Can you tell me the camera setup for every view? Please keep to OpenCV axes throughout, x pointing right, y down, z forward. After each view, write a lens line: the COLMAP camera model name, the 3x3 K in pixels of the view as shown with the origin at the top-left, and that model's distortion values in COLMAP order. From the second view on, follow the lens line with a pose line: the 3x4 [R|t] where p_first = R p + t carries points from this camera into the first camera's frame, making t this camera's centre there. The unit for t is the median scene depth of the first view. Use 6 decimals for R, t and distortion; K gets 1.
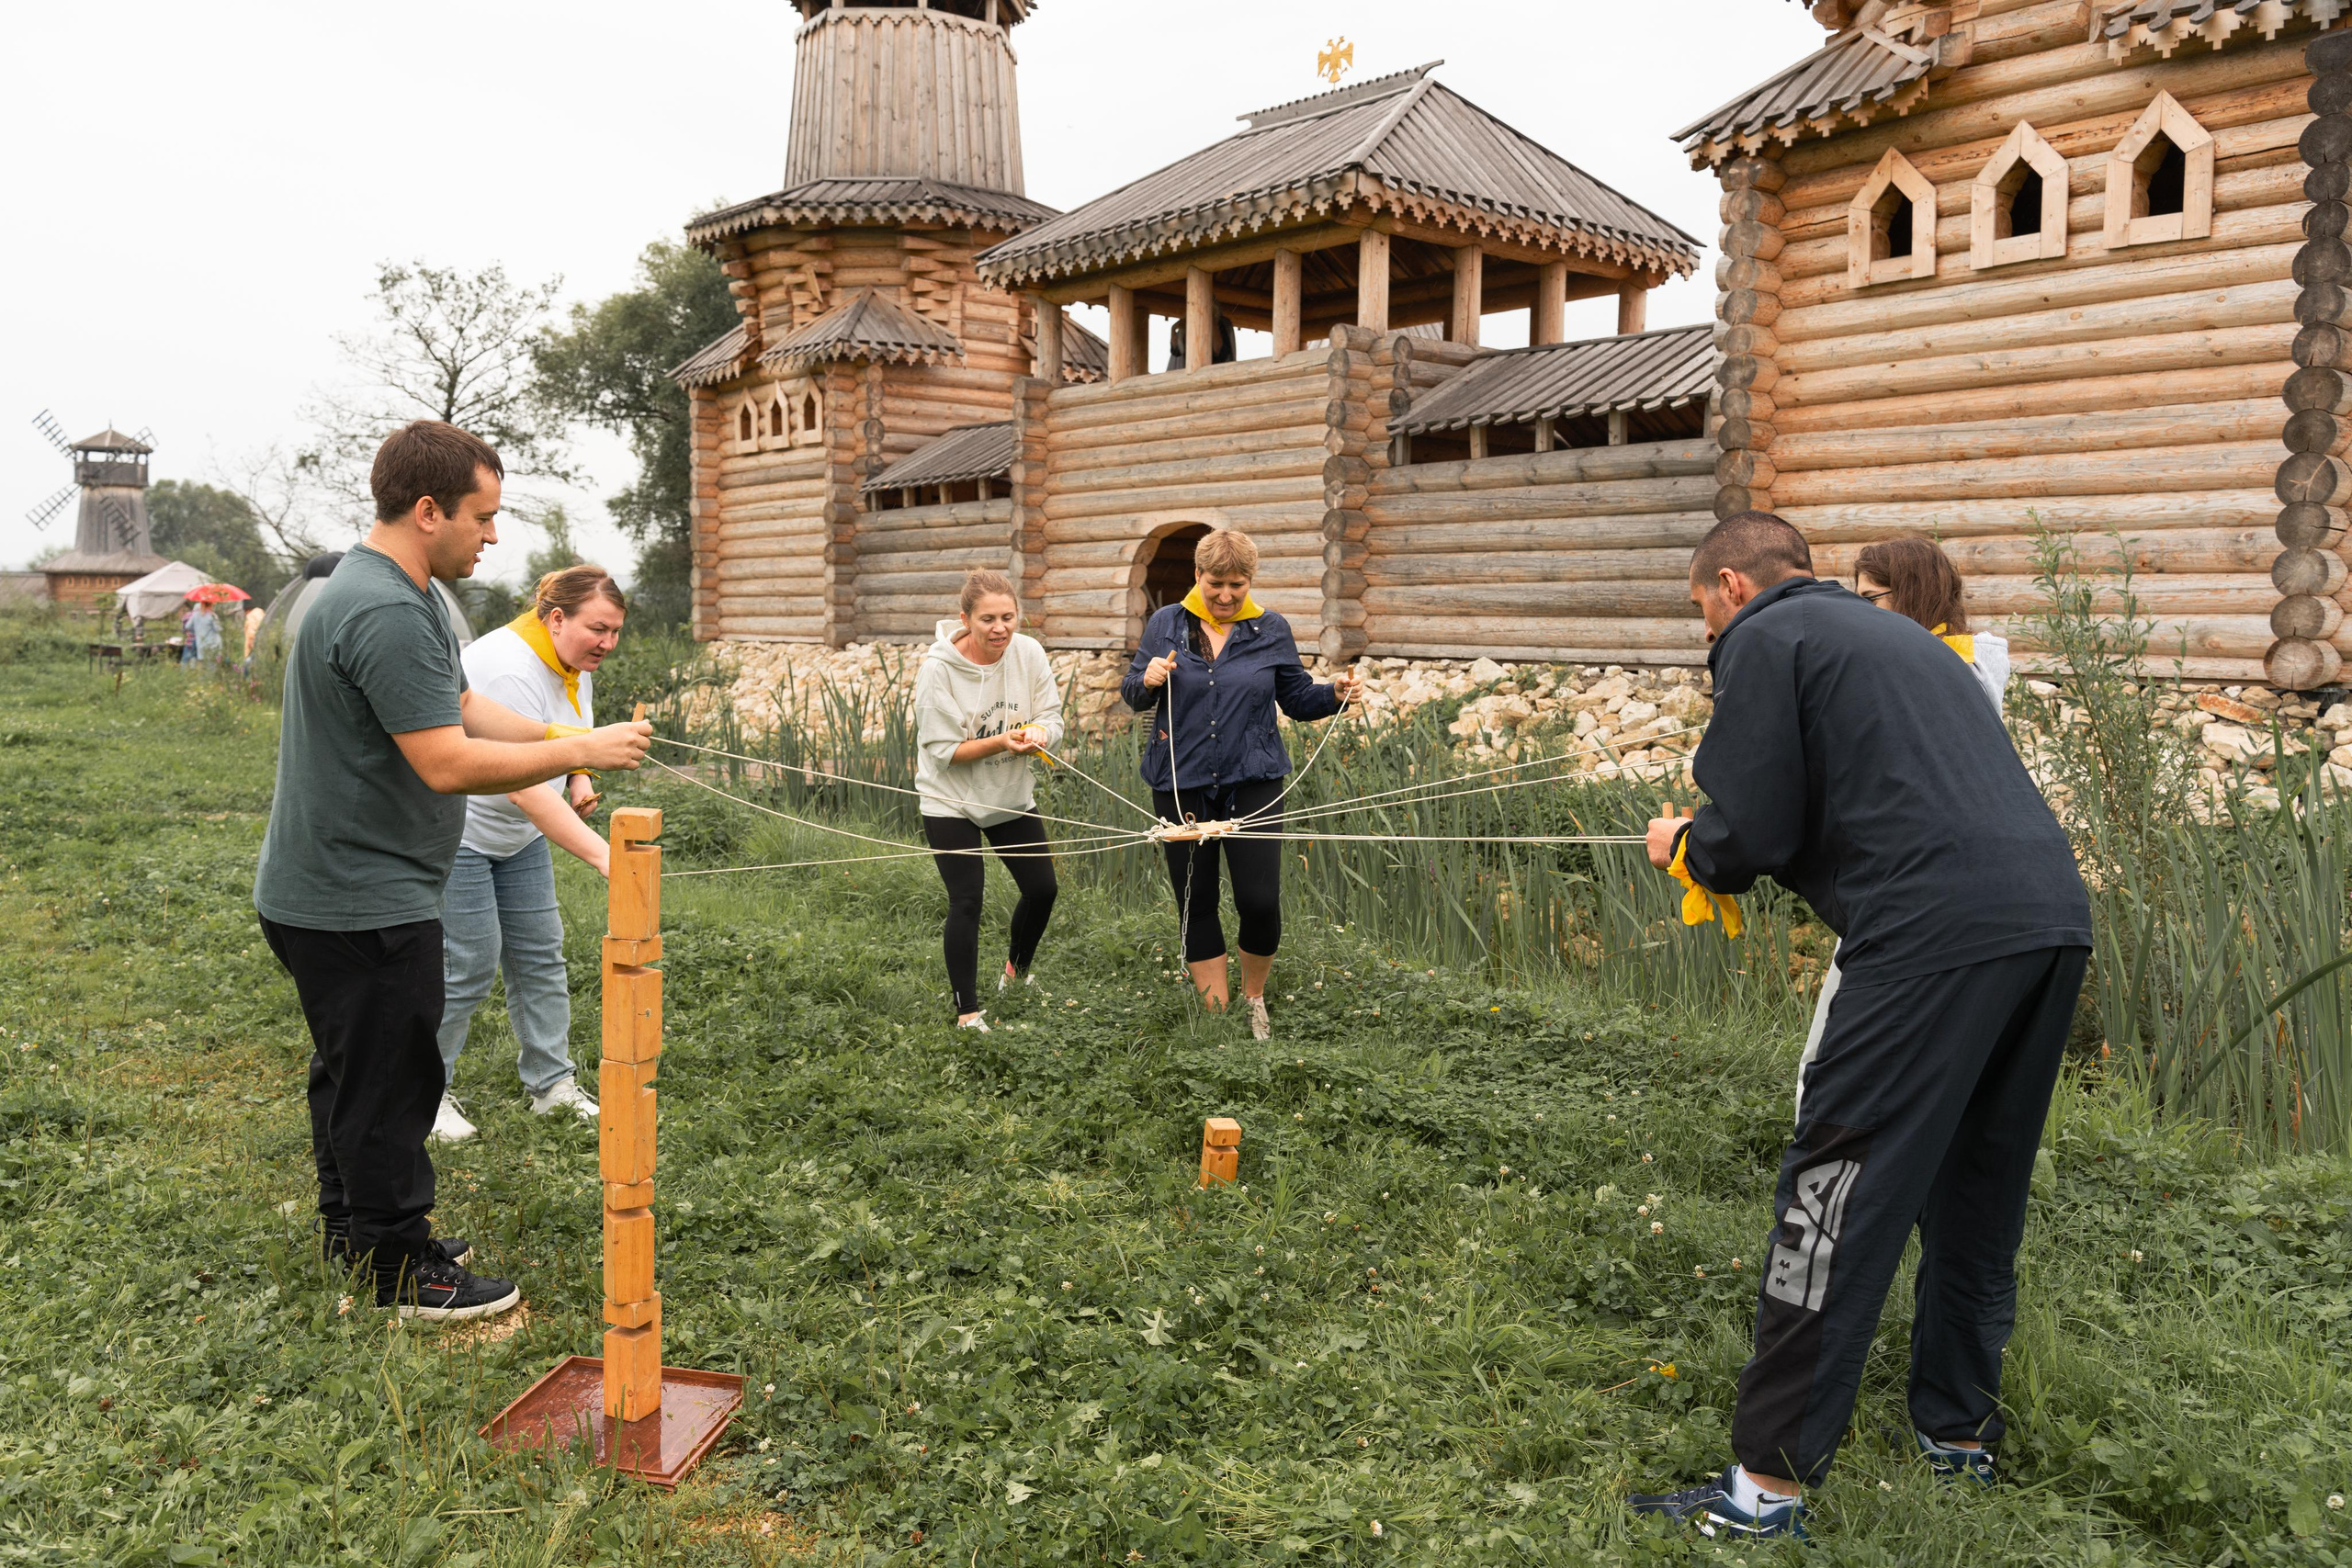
lens RADIAL K [[2003.3, 0, 1182.1], [0, 2003.3, 783.1], [0, 0, 1]] dist [-0.012379, 0.010971]
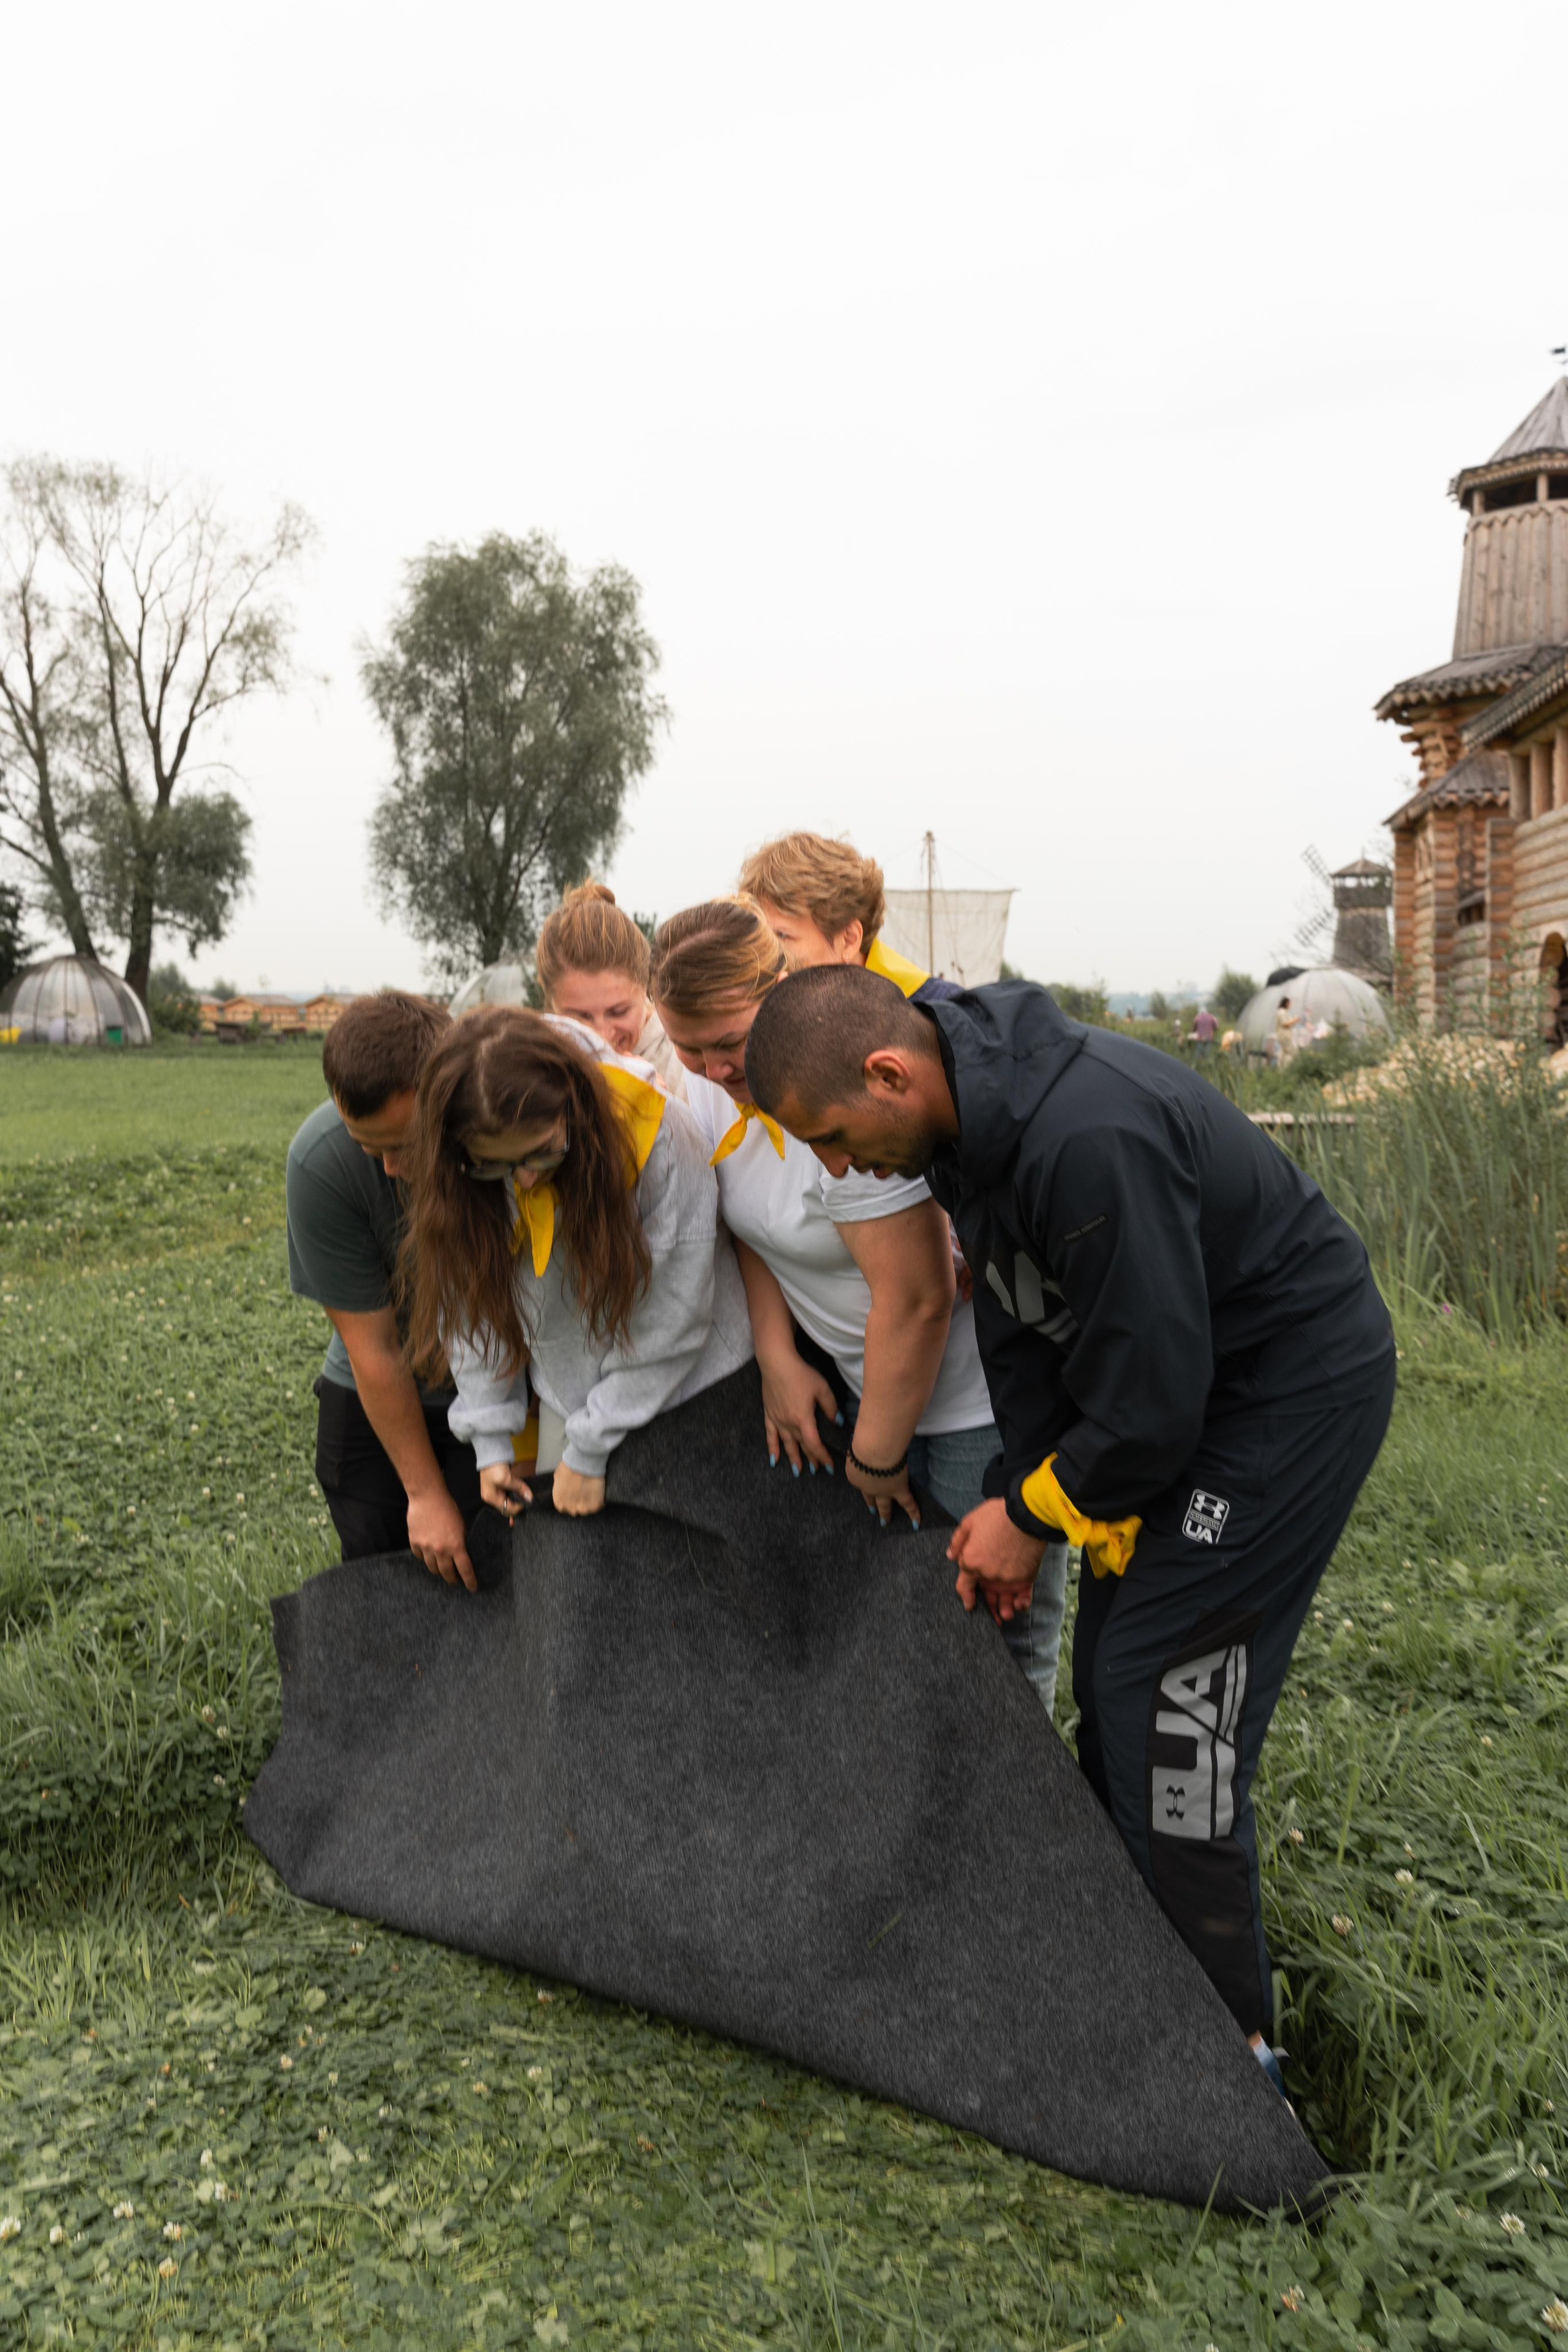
lens RADIAL K [[2003.5, 0, 784.2], [0, 2003.5, 1177.4], [0, 0, 1]] dist [-0.012379, 0.010971]
pose [[0.670358, 0.036105, -0.741159, 0.882294], [-0.036490, 0.999211, 0.015671, 0.025722], [0.741140, 0.016540, 0.671147, -0.245490]]
